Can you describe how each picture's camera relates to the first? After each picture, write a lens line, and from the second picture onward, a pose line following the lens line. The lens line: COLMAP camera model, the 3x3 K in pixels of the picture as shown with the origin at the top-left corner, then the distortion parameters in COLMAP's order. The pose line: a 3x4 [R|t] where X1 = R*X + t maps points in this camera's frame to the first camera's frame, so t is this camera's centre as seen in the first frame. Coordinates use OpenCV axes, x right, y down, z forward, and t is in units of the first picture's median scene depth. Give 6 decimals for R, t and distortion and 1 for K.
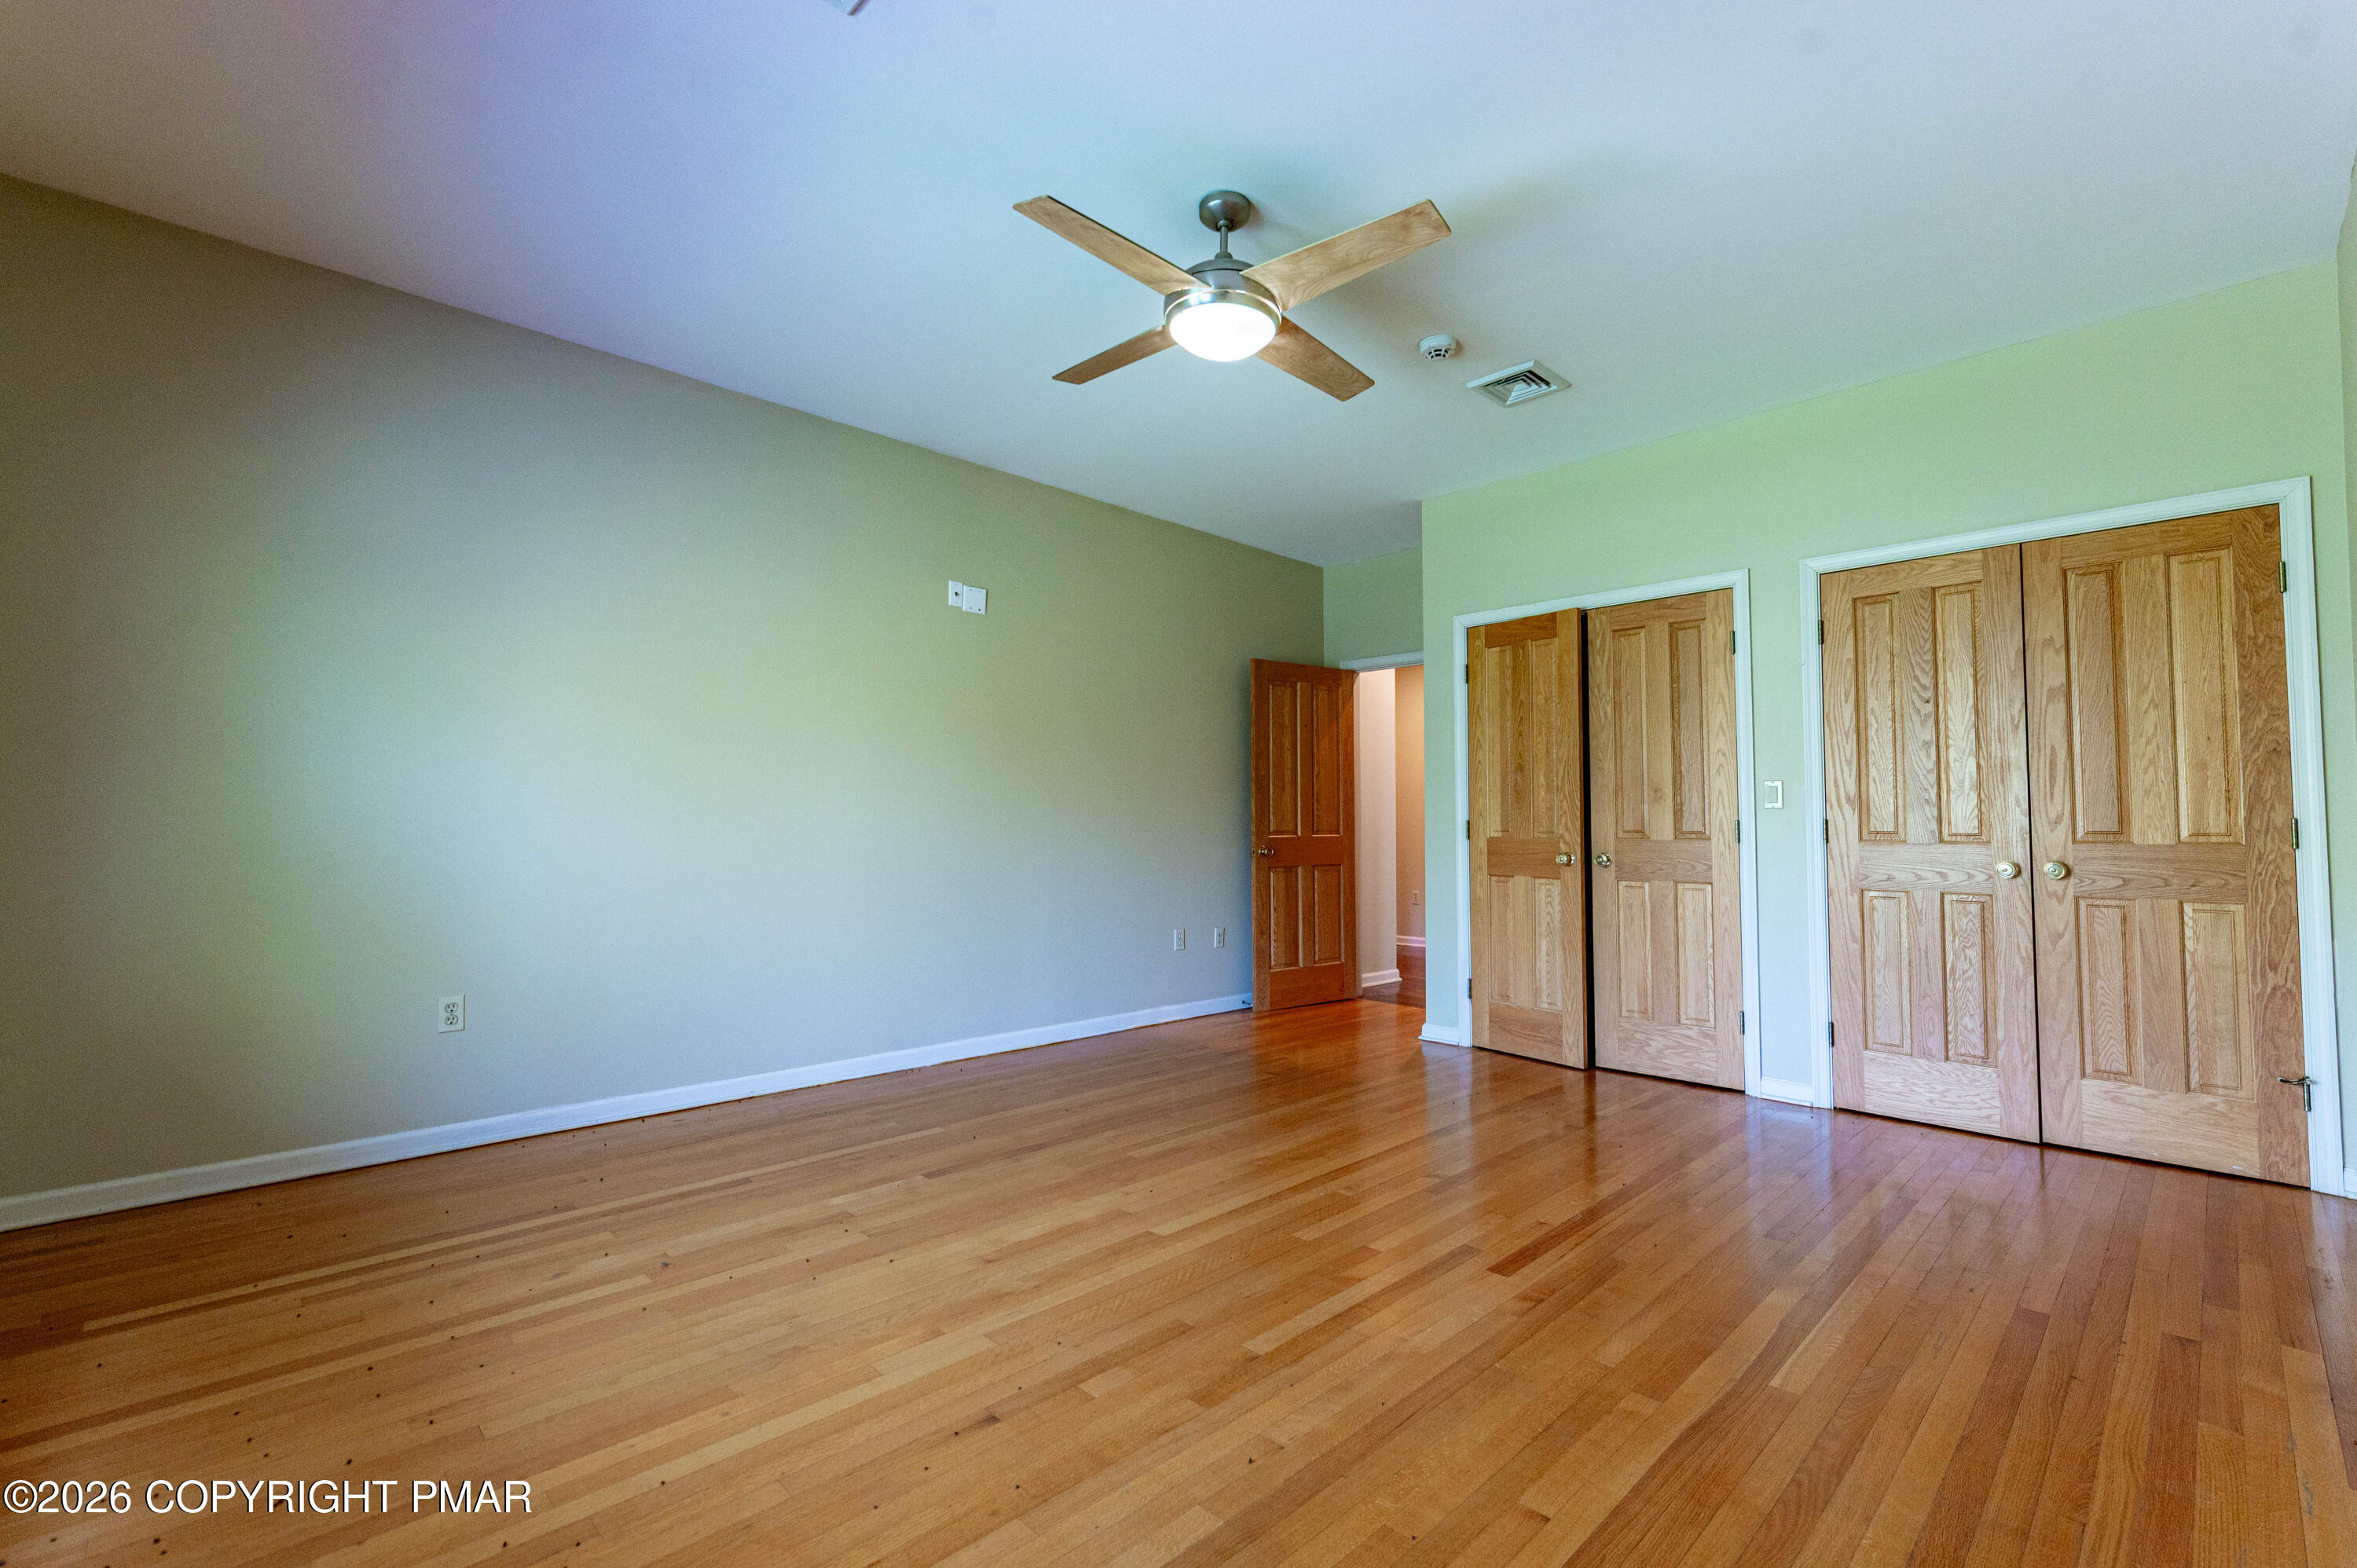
lens RADIAL K [[1015.5, 0, 1190.1], [0, 1015.5, 782.3], [0, 0, 1]] dist [0.001635, -0.000257]
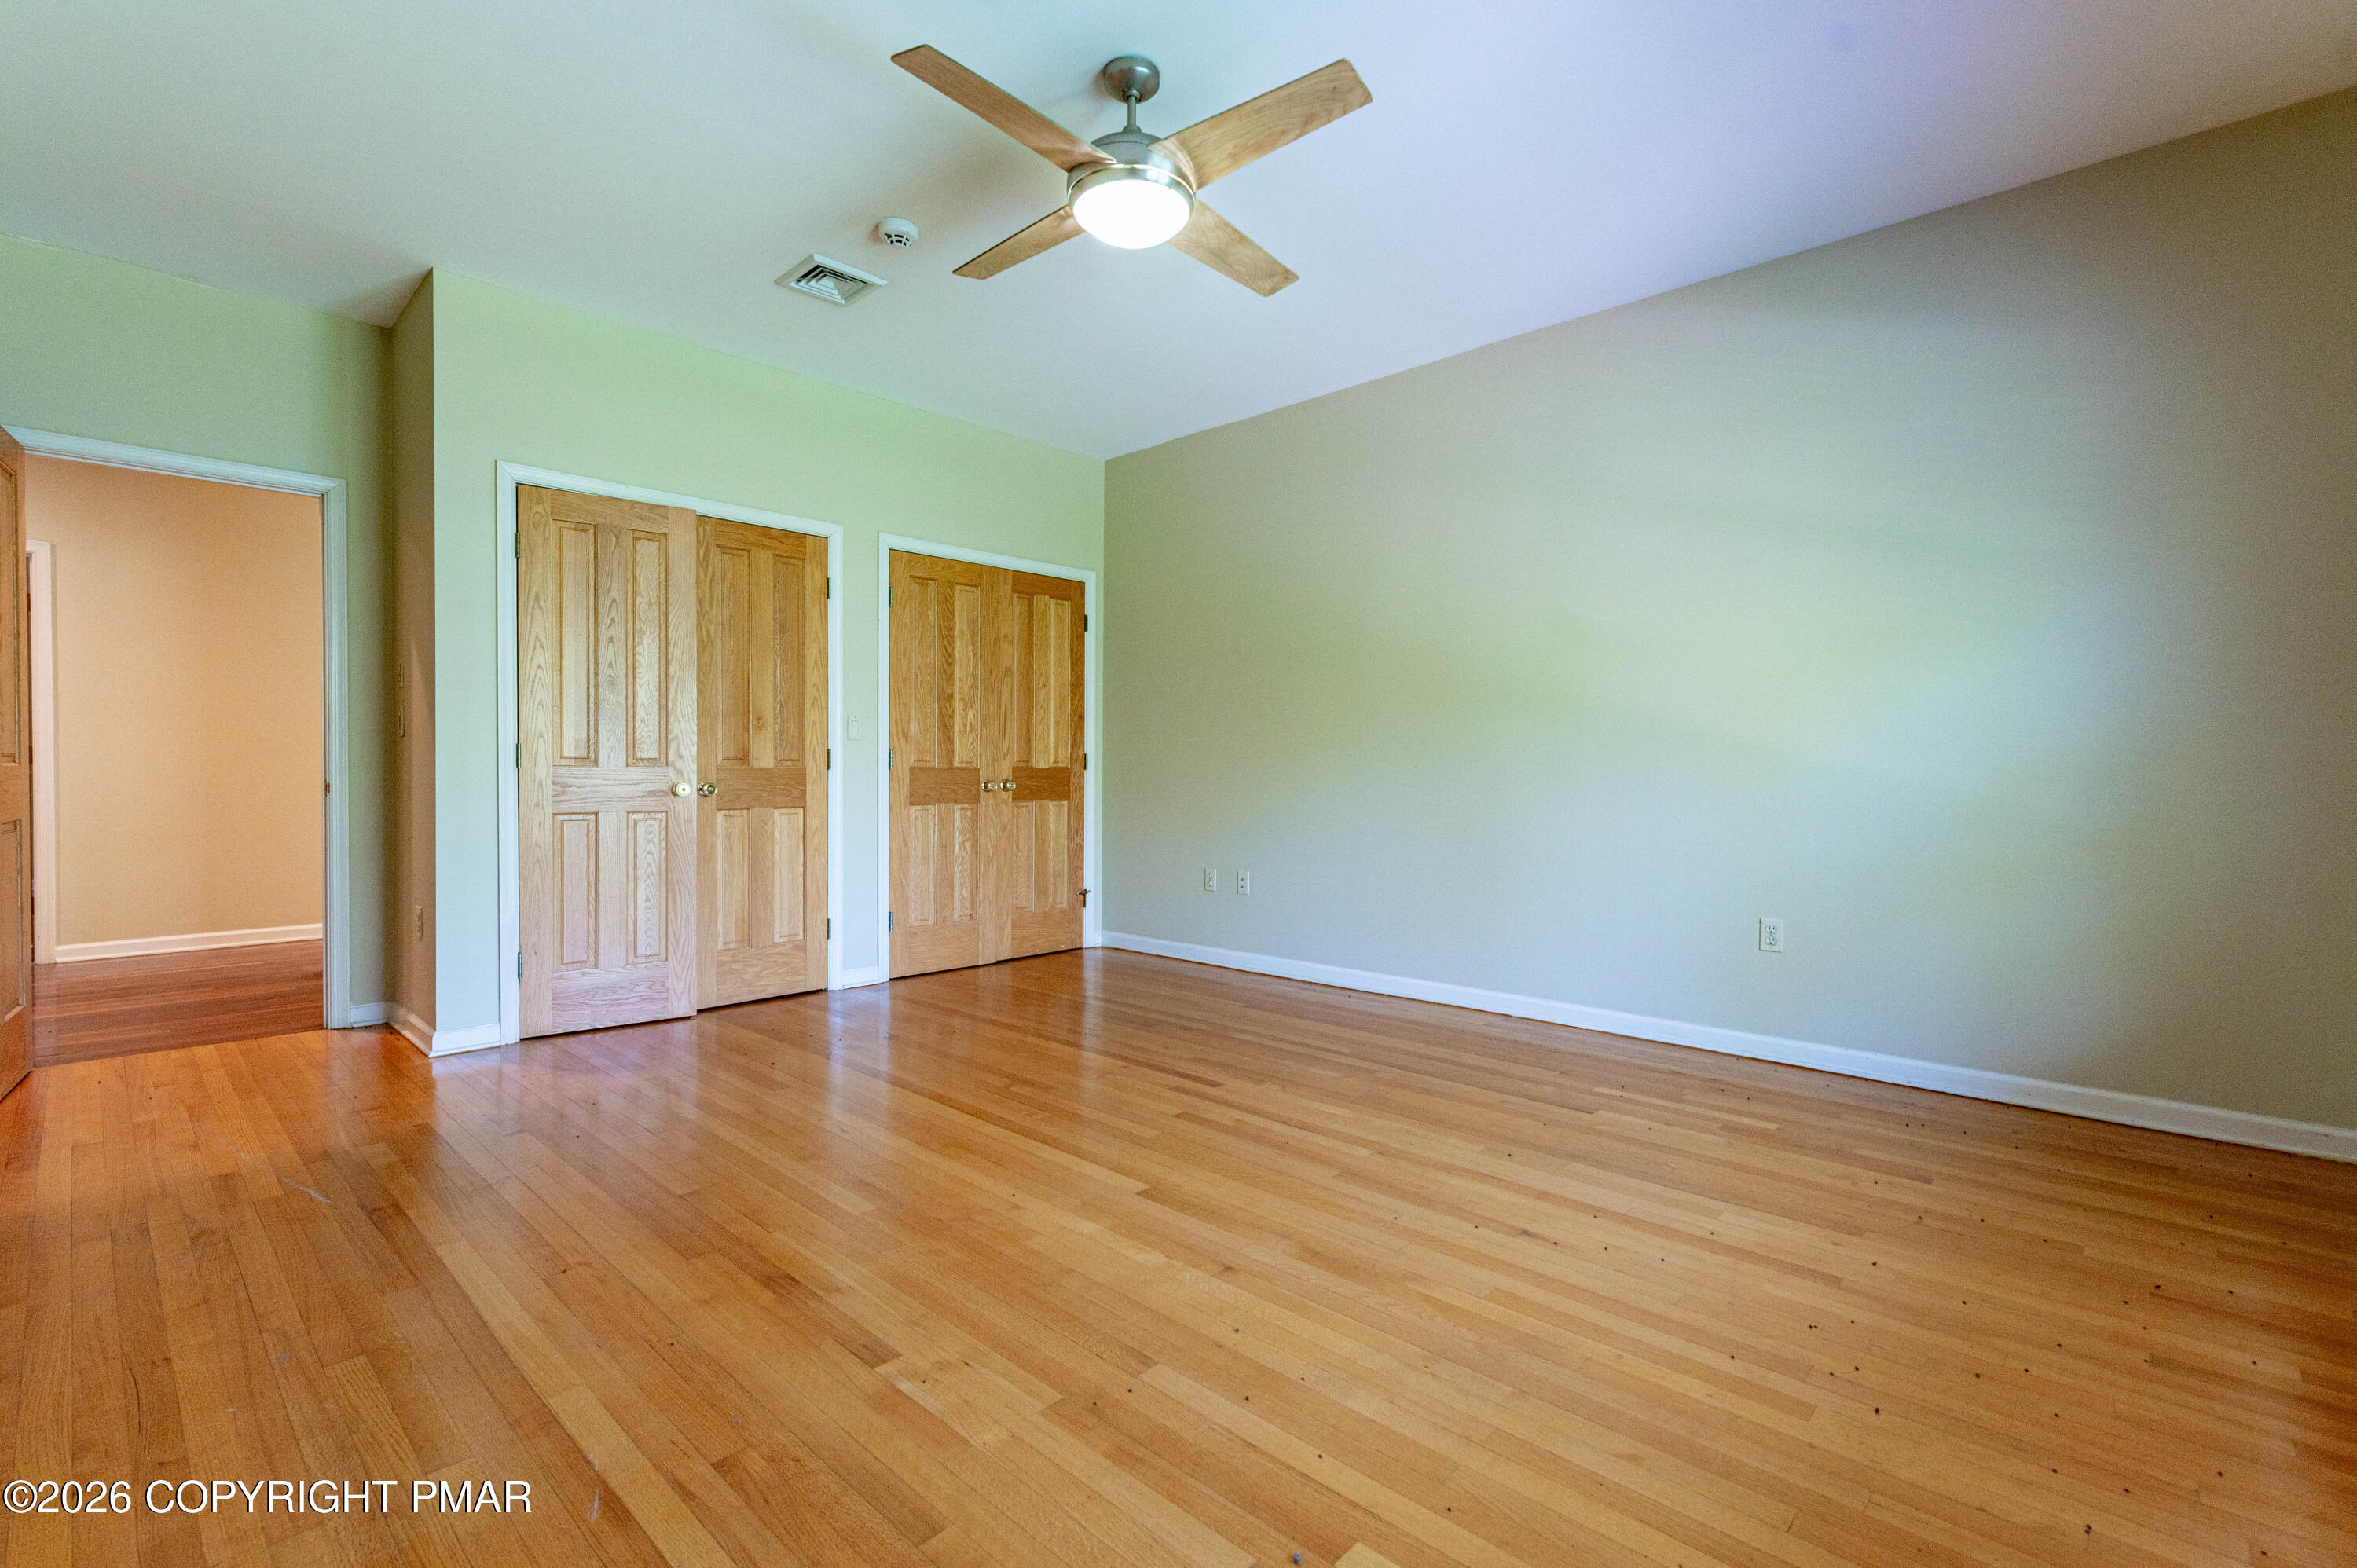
lens RADIAL K [[1058.5, 0, 1178.5], [0, 1058.5, 784.0], [0, 0, 1]] dist [-0.001870, -0.000237]
pose [[-0.035360, -0.020622, 0.999162, -0.863588], [-0.051027, 0.998520, 0.018803, 0.045911], [-0.998071, -0.050319, -0.036360, 0.887732]]
